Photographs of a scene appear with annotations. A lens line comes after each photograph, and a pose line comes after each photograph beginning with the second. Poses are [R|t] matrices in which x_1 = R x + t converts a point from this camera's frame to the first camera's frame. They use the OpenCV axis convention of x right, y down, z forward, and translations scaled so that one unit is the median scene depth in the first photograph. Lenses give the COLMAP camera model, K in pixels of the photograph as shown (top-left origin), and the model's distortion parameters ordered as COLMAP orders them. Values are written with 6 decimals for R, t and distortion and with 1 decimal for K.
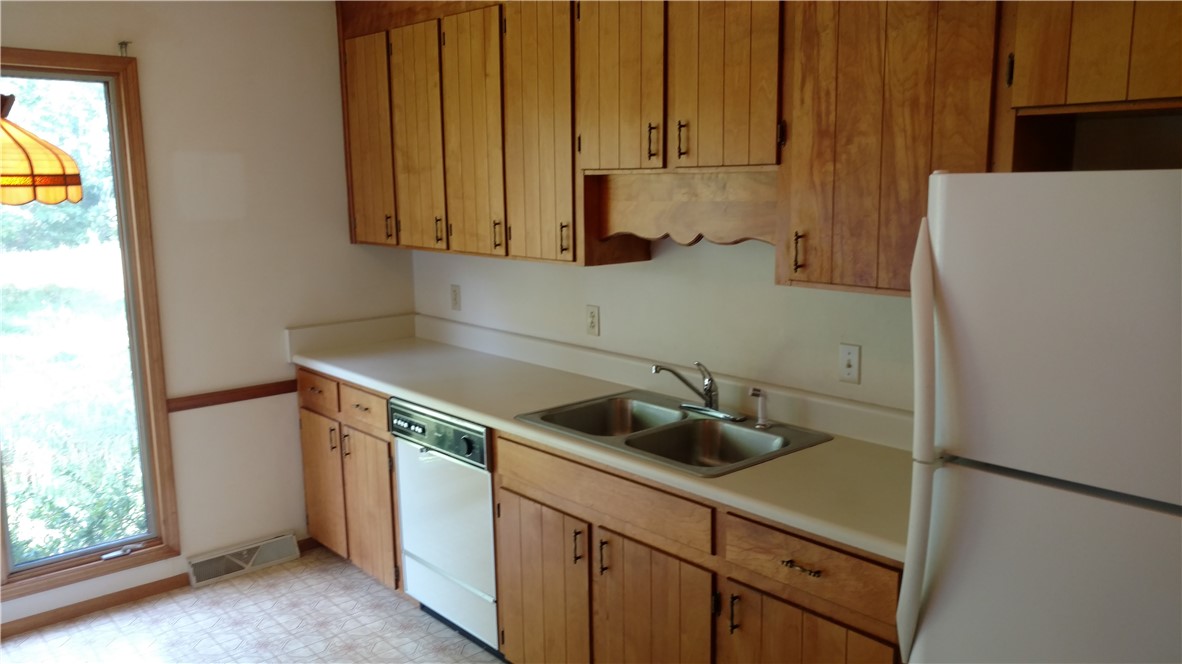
lens RADIAL K [[941.9, 0, 592.4], [0, 941.9, 333.5], [0, 0, 1]] dist [0.025572, -0.001912]
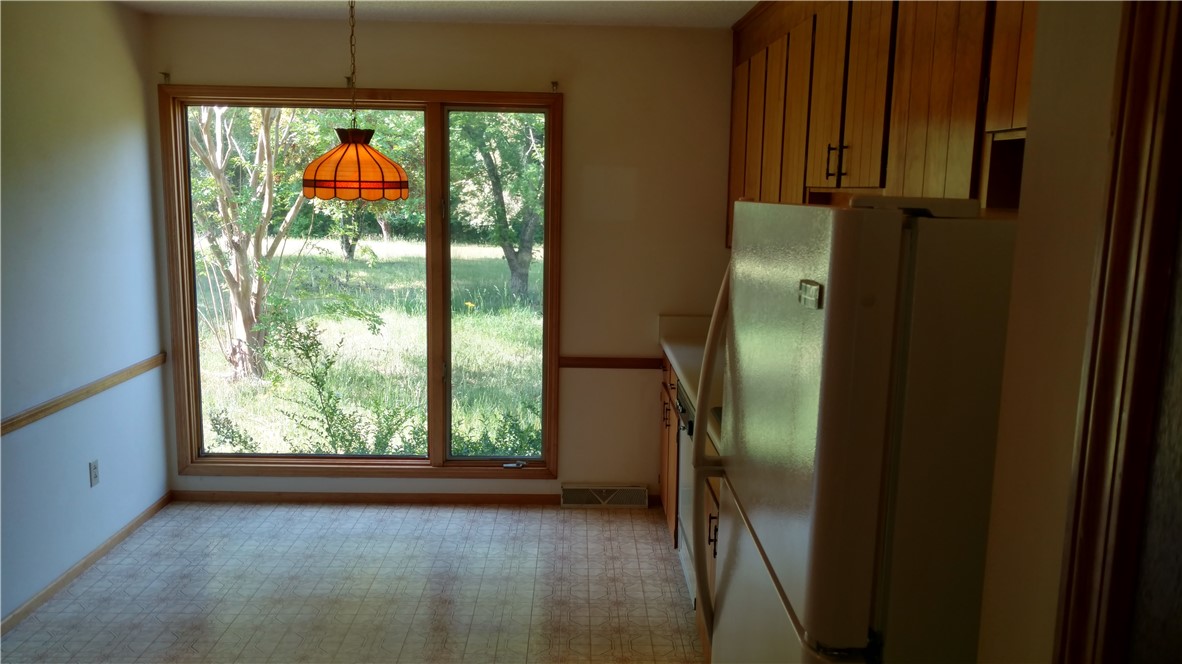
lens RADIAL K [[941.9, 0, 593.1], [0, 941.9, 336.8], [0, 0, 1]] dist [0.025572, -0.001912]
pose [[0.757792, 0.130135, -0.639388, 0.405987], [-0.133653, 0.990090, 0.043110, -0.019158], [0.638662, 0.052788, 0.767675, 0.044519]]
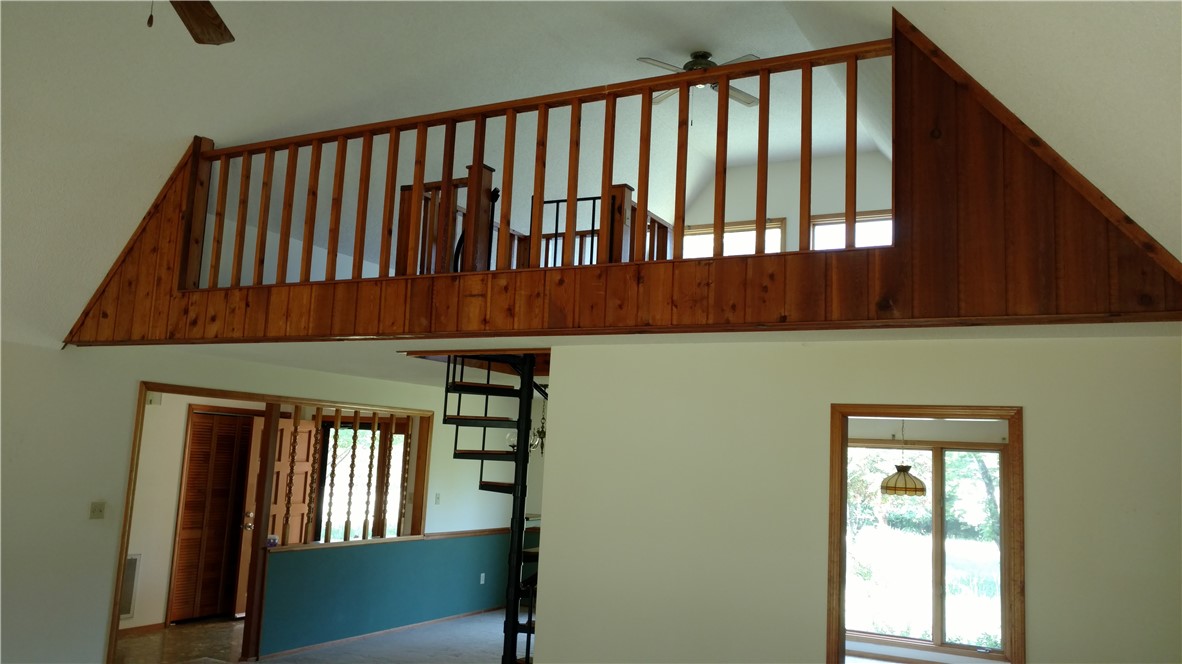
lens RADIAL K [[941.9, 0, 589.0], [0, 941.9, 333.0], [0, 0, 1]] dist [0.025572, -0.001912]
pose [[0.345387, -0.097979, -0.933332, 1.426082], [-0.202096, 0.963435, -0.175927, 0.086642], [0.916442, 0.249385, 0.312957, -0.827662]]
